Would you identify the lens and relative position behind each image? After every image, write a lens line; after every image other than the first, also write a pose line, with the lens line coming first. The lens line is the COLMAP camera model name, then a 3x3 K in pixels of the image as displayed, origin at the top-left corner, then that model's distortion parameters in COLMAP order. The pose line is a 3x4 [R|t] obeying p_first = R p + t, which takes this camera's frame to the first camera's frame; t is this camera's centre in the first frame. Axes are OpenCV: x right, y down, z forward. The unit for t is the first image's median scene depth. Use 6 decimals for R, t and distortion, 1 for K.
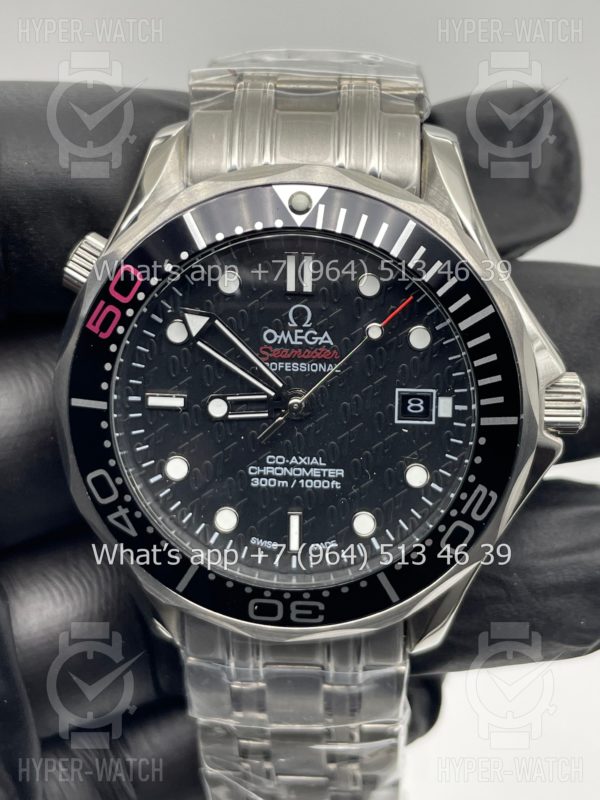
lens RADIAL K [[1240.5, 0, 300.8], [0, 1240.5, 327.5], [0, 0, 1]] dist [0.080575, -0.038724]
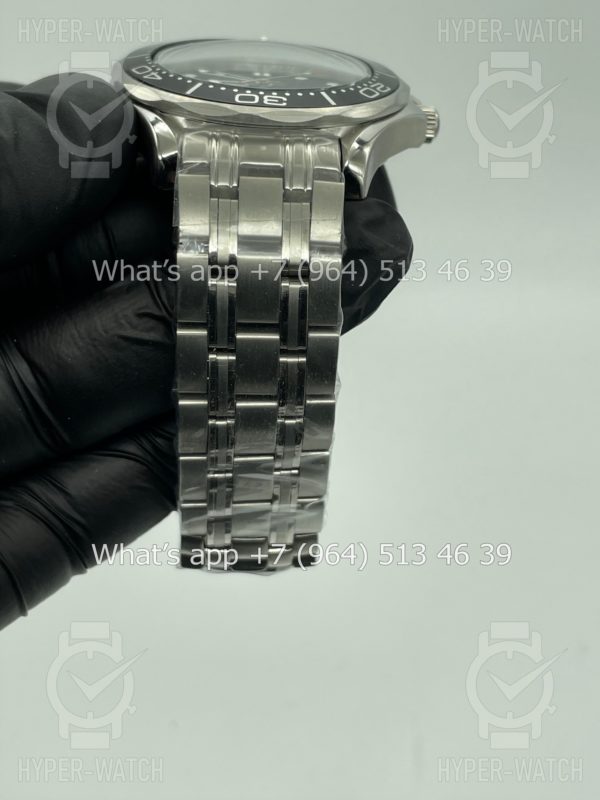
lens RADIAL K [[1240.5, 0, 300.8], [0, 1240.5, 327.5], [0, 0, 1]] dist [0.080575, -0.038724]
pose [[0.991655, 0.087112, 0.095036, -0.081220], [0.066531, 0.285626, -0.956029, 1.716589], [-0.110426, 0.954374, 0.277447, 0.845556]]
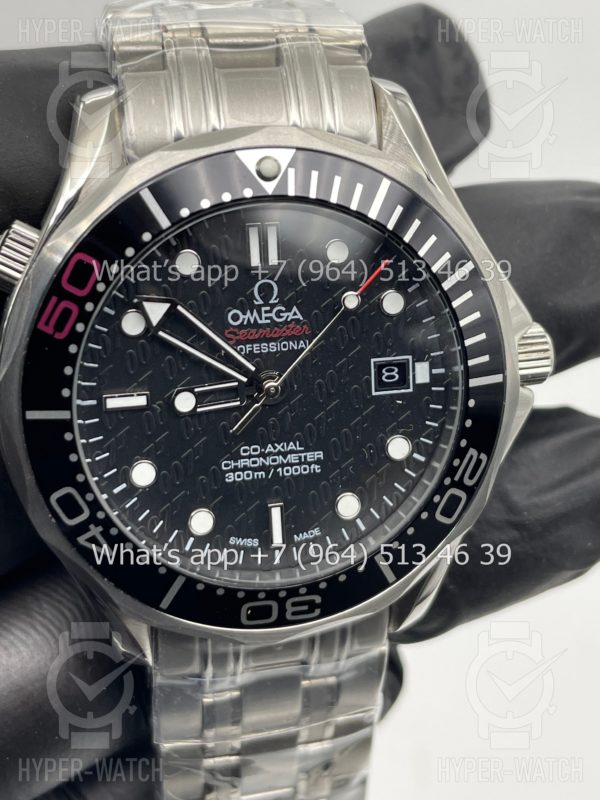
lens RADIAL K [[1240.5, 0, 300.8], [0, 1240.5, 327.5], [0, 0, 1]] dist [0.080575, -0.038724]
pose [[0.962347, -0.104716, 0.250843, -0.208474], [0.097495, 0.994388, 0.041082, -0.018355], [-0.253737, -0.015079, 0.967156, 0.103740]]
